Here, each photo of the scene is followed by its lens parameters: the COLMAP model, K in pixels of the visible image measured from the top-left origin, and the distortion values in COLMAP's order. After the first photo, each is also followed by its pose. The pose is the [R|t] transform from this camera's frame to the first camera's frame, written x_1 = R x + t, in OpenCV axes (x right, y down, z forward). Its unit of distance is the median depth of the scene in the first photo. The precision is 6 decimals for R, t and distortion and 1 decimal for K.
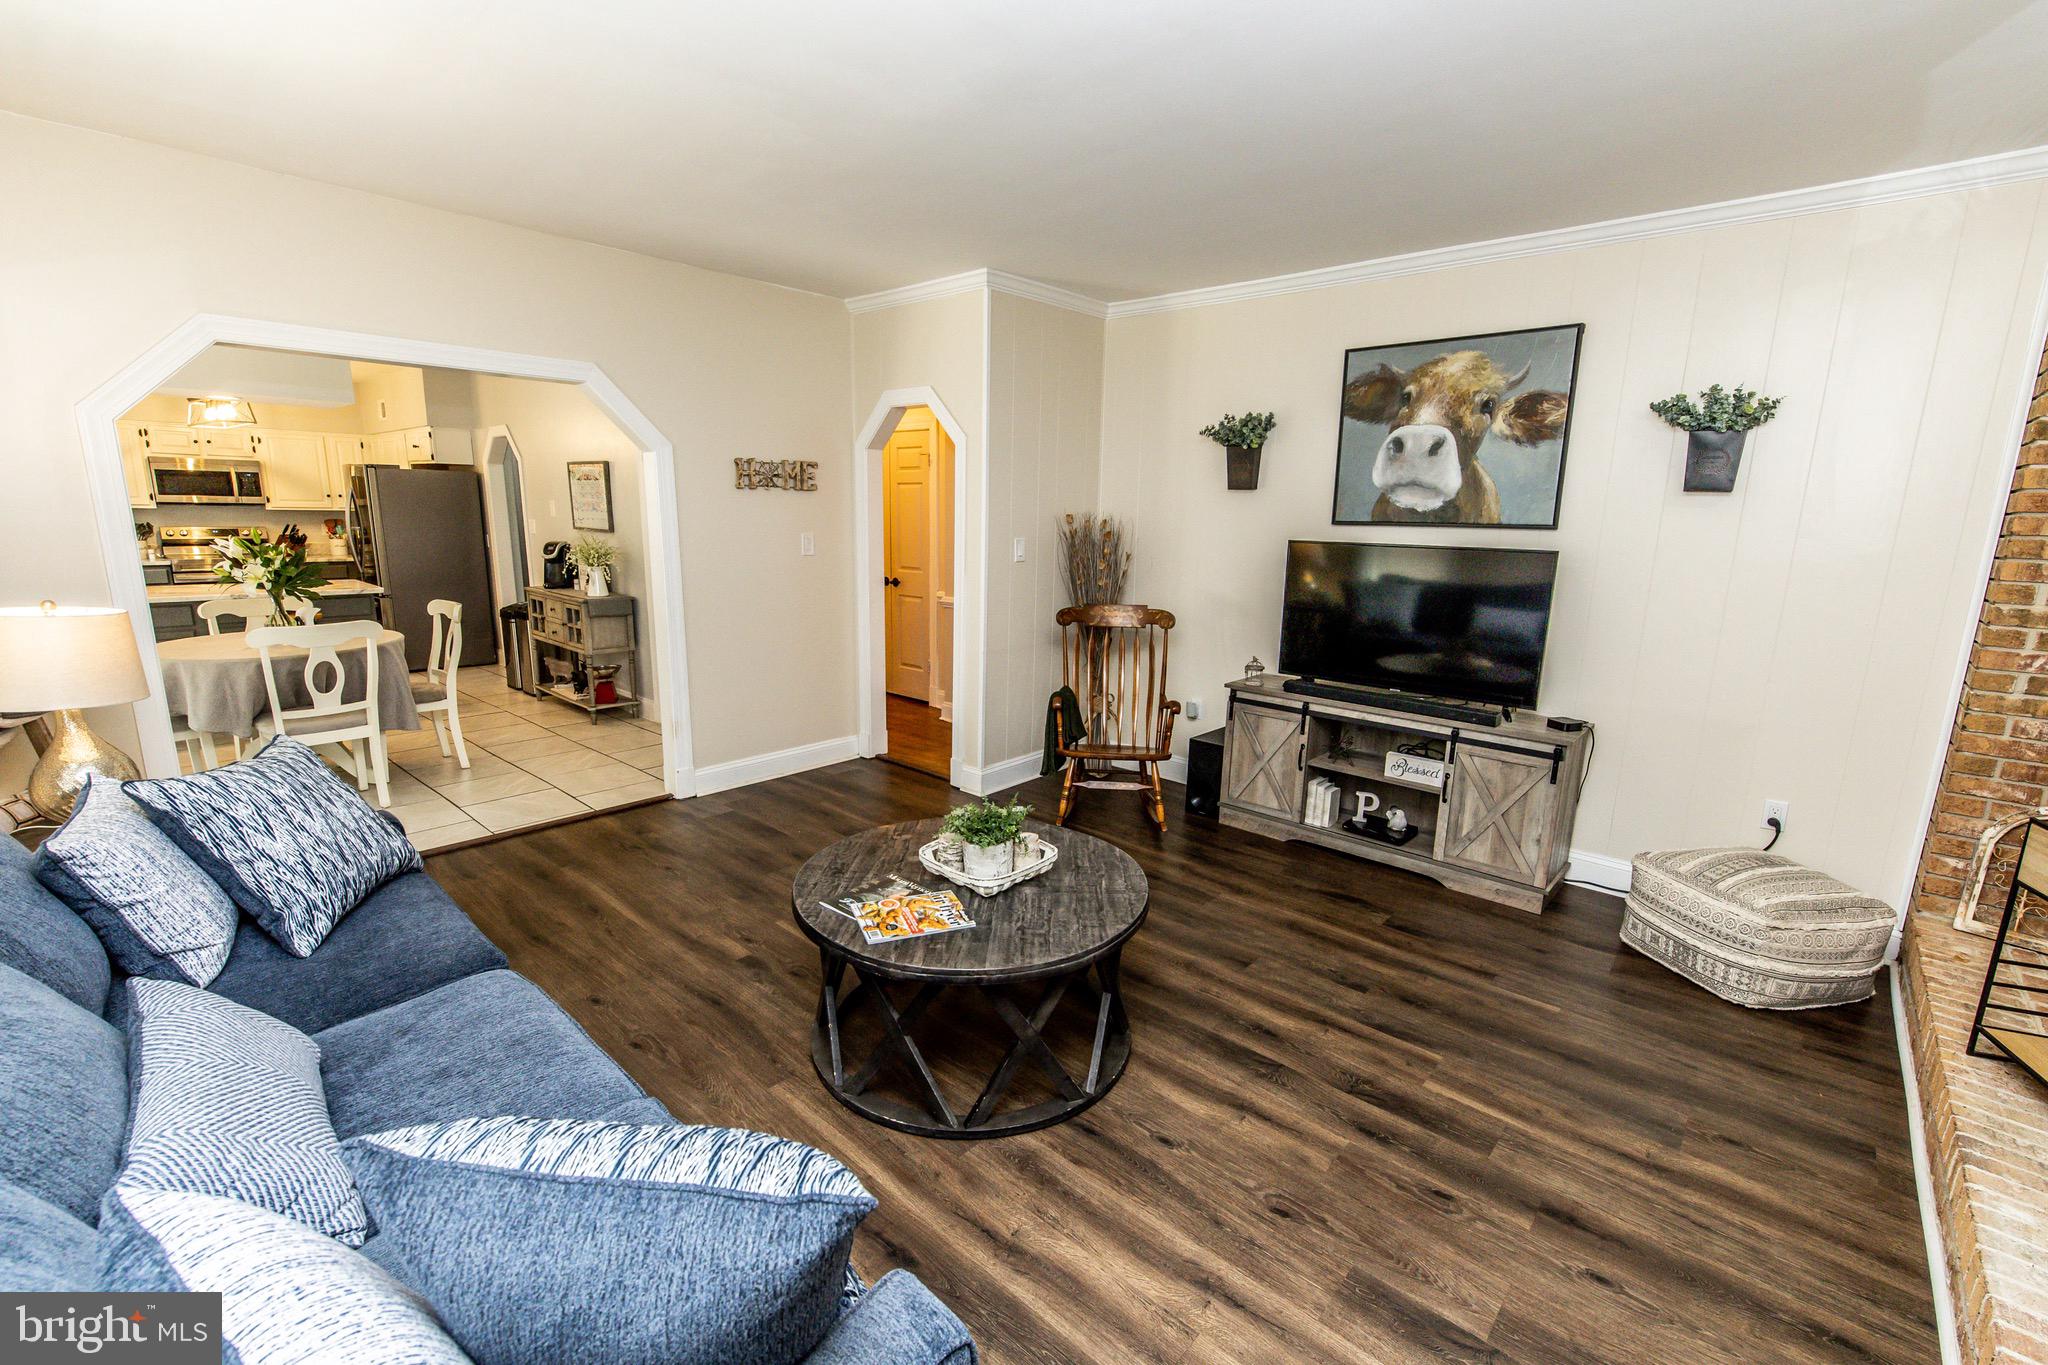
lens RADIAL K [[875.5, 0, 1019.3], [0, 875.5, 690.9], [0, 0, 1]] dist [0.002945, 0.000155]
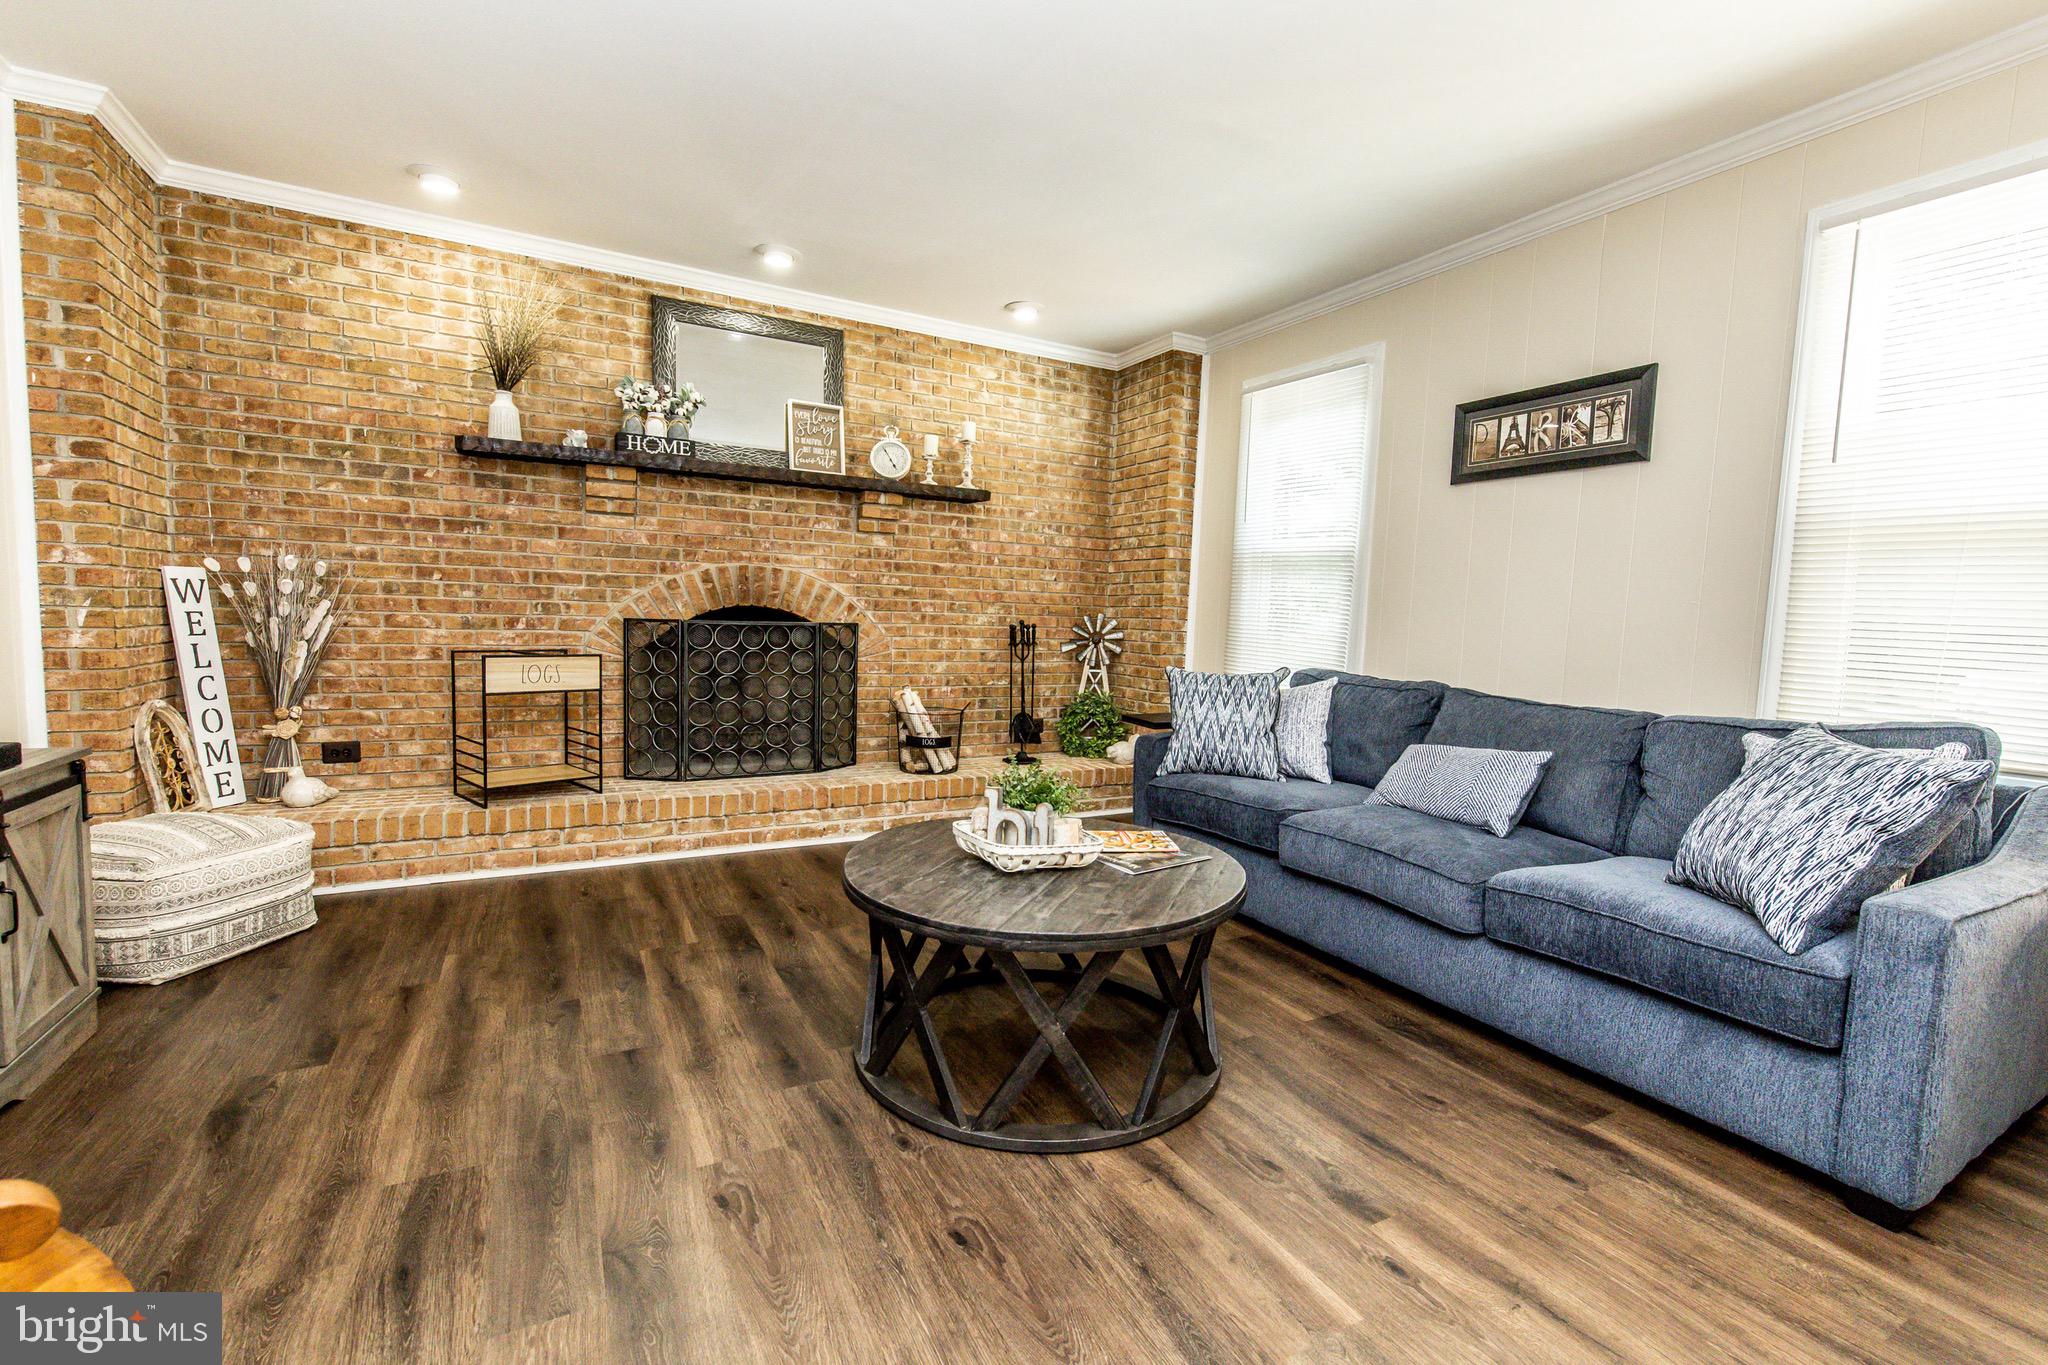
lens RADIAL K [[875.5, 0, 1019.9], [0, 875.5, 680.9], [0, 0, 1]] dist [0.002945, 0.000155]
pose [[-0.943870, -0.075606, 0.321548, -0.233474], [0.016069, 0.961790, 0.273316, -0.159671], [-0.329926, 0.263142, -0.906590, 1.366442]]
